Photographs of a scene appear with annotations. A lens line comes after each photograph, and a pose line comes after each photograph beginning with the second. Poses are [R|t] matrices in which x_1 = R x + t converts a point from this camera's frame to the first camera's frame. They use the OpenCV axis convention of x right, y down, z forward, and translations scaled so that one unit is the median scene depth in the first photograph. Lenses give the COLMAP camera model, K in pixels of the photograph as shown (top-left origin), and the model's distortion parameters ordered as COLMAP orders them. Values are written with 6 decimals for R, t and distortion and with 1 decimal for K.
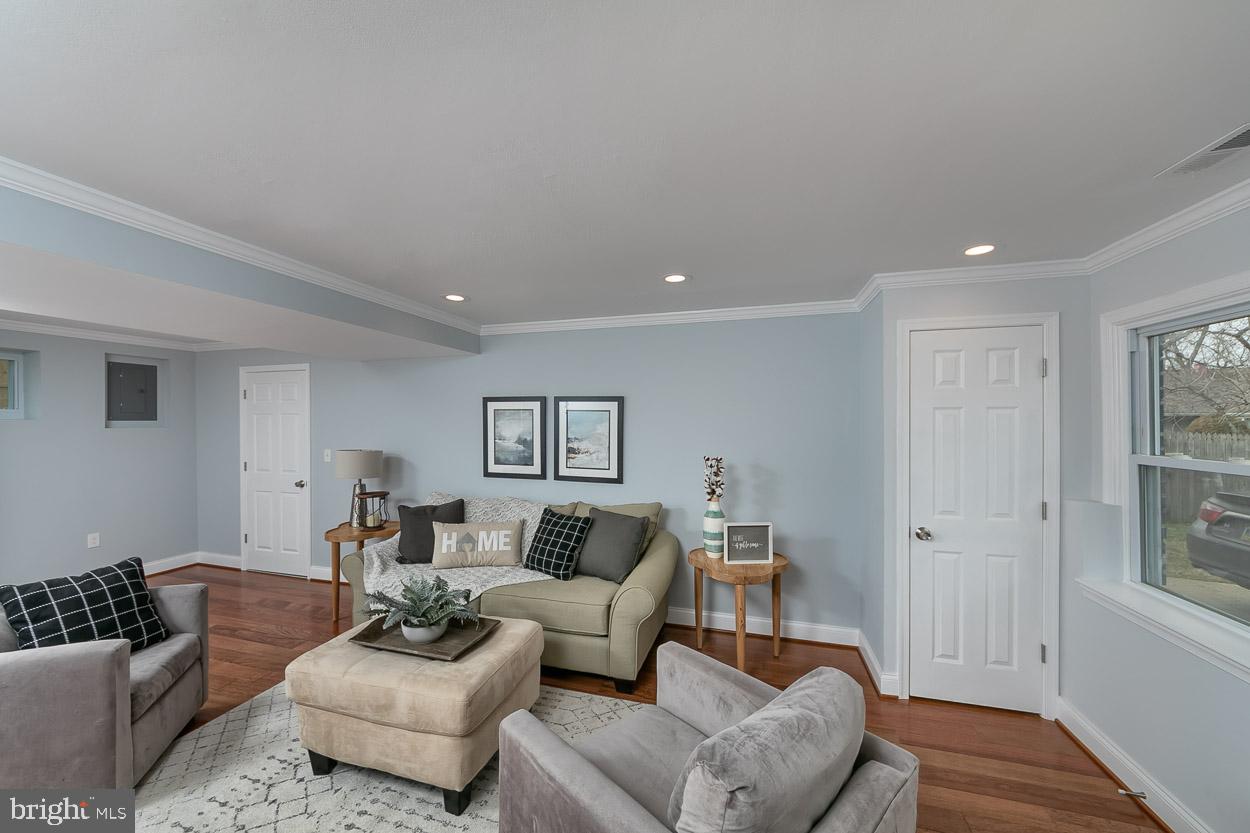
lens RADIAL K [[481.9, 0, 620.1], [0, 481.9, 422.6], [0, 0, 1]] dist [-0.003723, 0.000051]
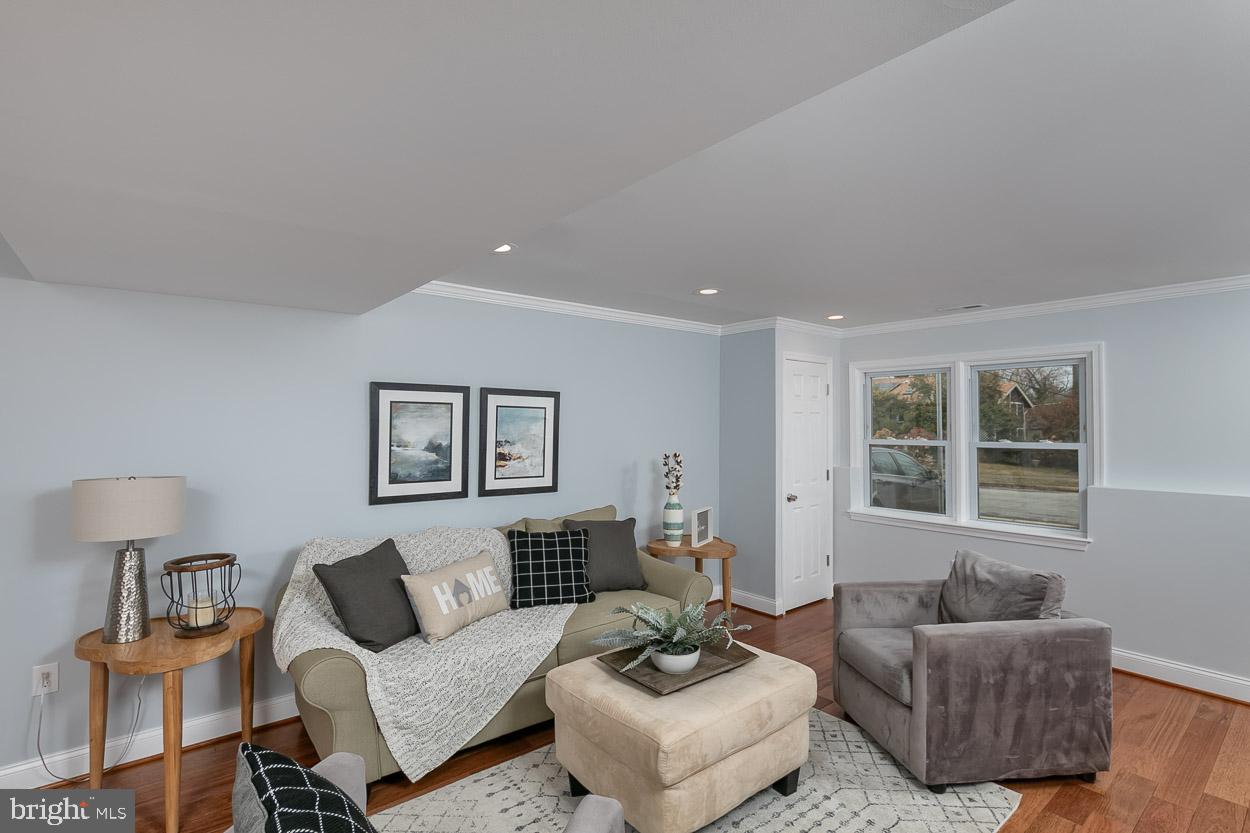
lens RADIAL K [[613.0, 0, 616.5], [0, 613.0, 410.1], [0, 0, 1]] dist [-0.000008, -0.001147]
pose [[0.544425, 0.021308, 0.838539, -0.835849], [0.002499, 0.999632, -0.027024, 0.008874], [-0.838806, 0.016808, 0.544172, 0.288710]]
